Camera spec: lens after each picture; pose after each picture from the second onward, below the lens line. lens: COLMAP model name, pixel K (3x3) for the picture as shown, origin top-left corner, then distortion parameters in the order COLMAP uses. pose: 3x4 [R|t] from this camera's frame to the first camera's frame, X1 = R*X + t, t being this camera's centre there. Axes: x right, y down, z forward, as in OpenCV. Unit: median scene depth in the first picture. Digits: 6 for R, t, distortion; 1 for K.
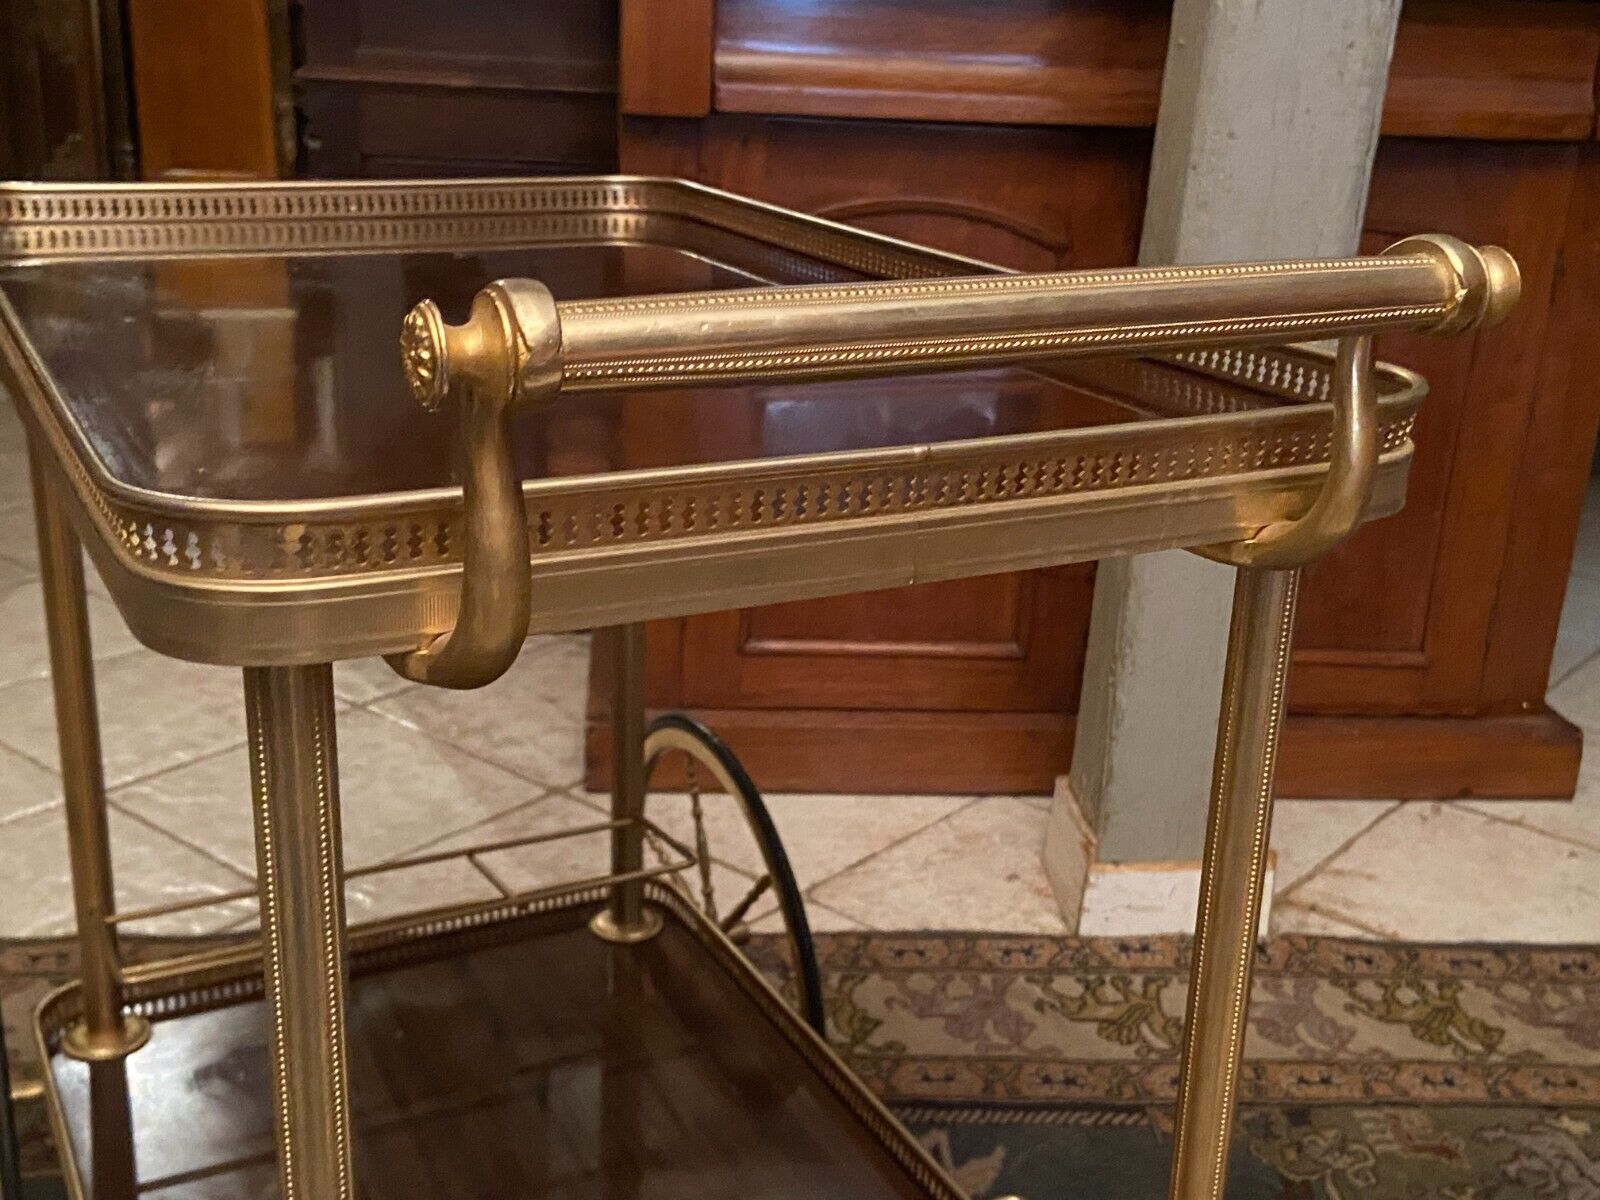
lens RADIAL K [[1825.4, 0, 783.8], [0, 1825.4, 604.7], [0, 0, 1]] dist [0.078194, 0.000000]
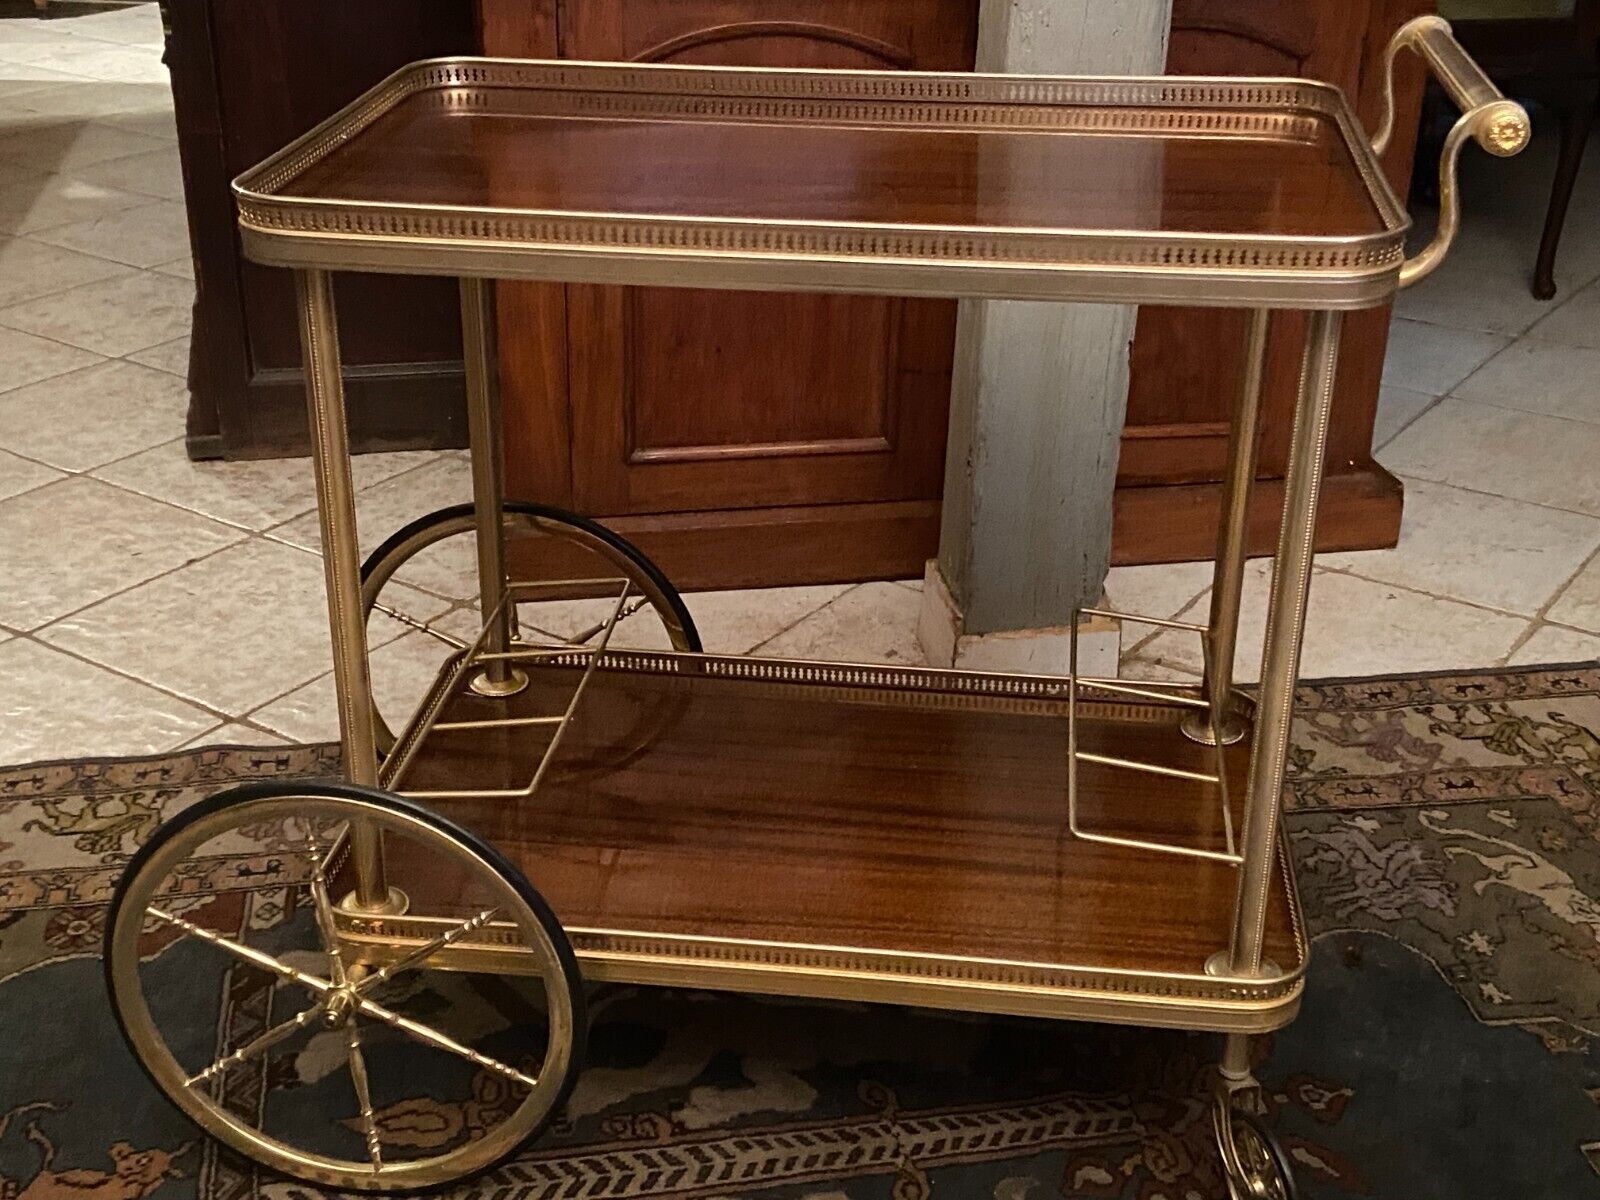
lens RADIAL K [[2068.8, 0, 769.4], [0, 2068.8, 607.6], [0, 0, 1]] dist [0.079520, 0.000000]
pose [[0.996022, -0.067485, 0.058181, -0.019328], [0.060335, 0.991306, 0.116928, -0.030476], [-0.065566, -0.112953, 0.991435, -0.241050]]
